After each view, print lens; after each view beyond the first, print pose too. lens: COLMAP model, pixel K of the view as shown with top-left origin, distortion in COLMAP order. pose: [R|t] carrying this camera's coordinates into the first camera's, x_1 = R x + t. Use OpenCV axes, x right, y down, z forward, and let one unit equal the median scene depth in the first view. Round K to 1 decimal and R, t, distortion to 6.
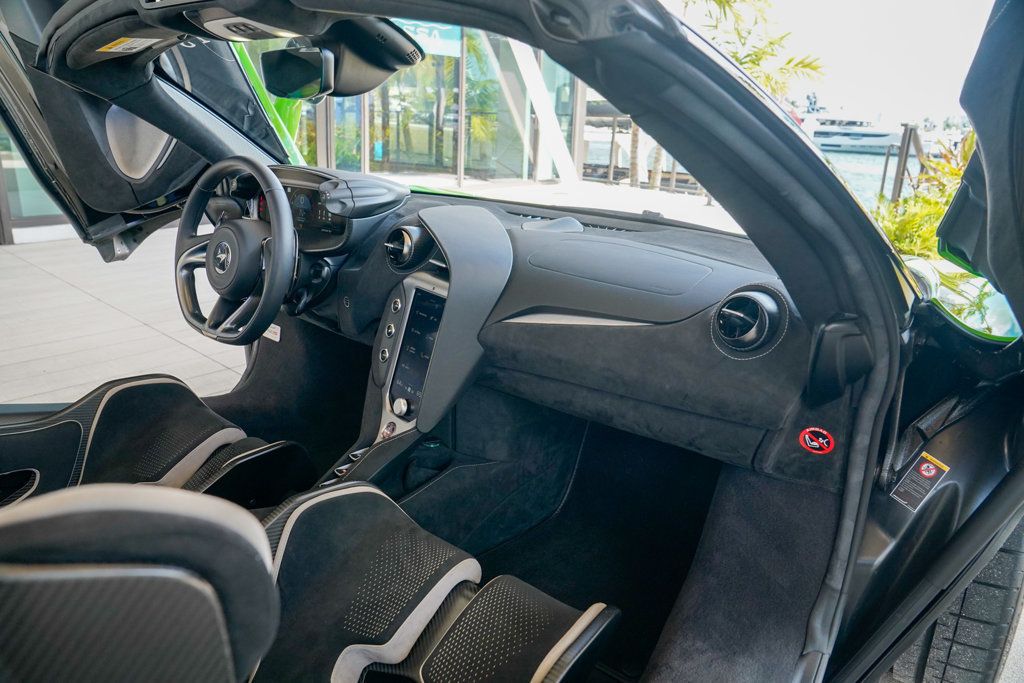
lens RADIAL K [[712.0, 0, 511.2], [0, 712.0, 340.3], [0, 0, 1]] dist [-0.126637, 0.088450]
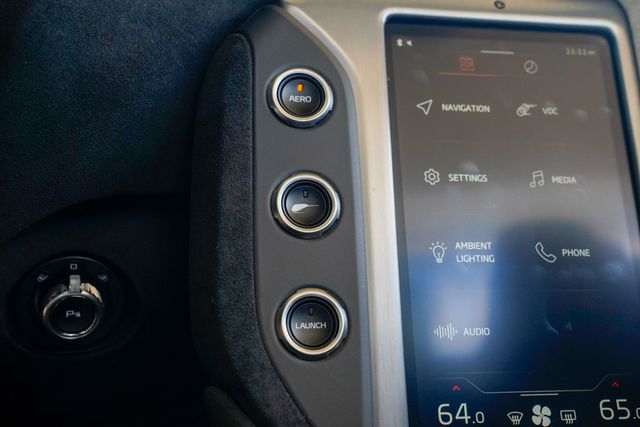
lens RADIAL K [[733.0, 0, 319.8], [0, 733.0, 211.1], [0, 0, 1]] dist [0.045167, 0.000000]
pose [[0.480254, -0.029385, 0.876637, -0.404088], [0.261902, 0.958650, -0.111345, 0.015441], [-0.837116, 0.283066, 0.468091, 0.987418]]
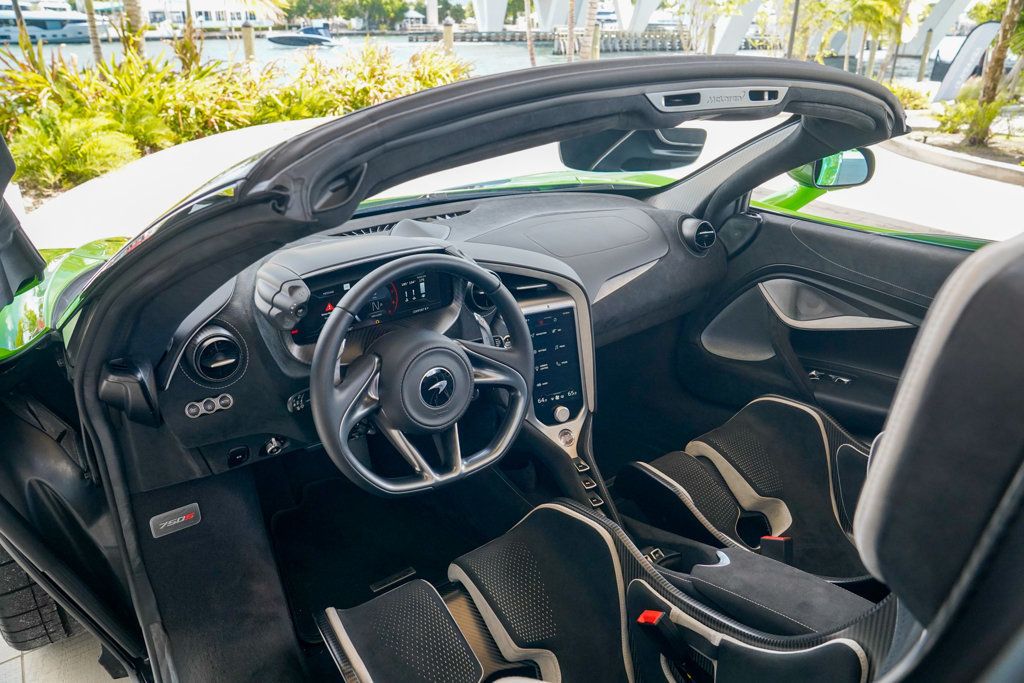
lens RADIAL K [[712.0, 0, 514.2], [0, 712.0, 342.7], [0, 0, 1]] dist [-0.126637, 0.088450]
pose [[0.225881, -0.441373, 0.868428, -1.174140], [0.291470, 0.881251, 0.372077, -0.477879], [-0.929528, 0.169076, 0.327705, 0.718208]]
